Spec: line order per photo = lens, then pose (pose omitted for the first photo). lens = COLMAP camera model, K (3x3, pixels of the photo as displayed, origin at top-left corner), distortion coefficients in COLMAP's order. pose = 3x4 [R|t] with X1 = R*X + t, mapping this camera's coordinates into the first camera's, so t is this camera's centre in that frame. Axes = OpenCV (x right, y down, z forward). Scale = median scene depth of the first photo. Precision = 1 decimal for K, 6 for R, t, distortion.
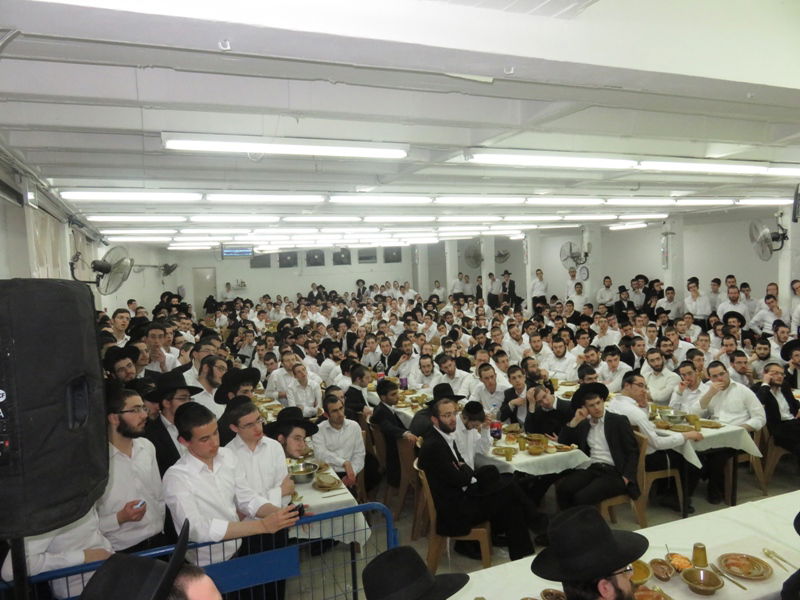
lens RADIAL K [[588.7, 0, 400.0], [0, 588.7, 300.0], [0, 0, 1]] dist [0.001142, 0.001059]
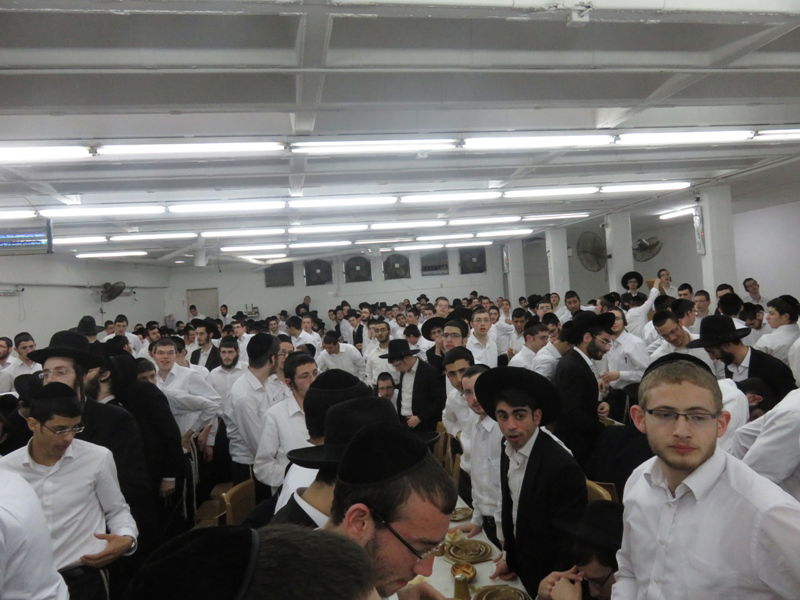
lens RADIAL K [[588.7, 0, 400.0], [0, 588.7, 300.0], [0, 0, 1]] dist [0.001142, 0.001059]
pose [[0.984123, -0.045000, -0.171689, 0.024428], [0.038404, 0.998398, -0.041552, -0.002557], [0.173284, 0.034299, 0.984275, 0.322144]]
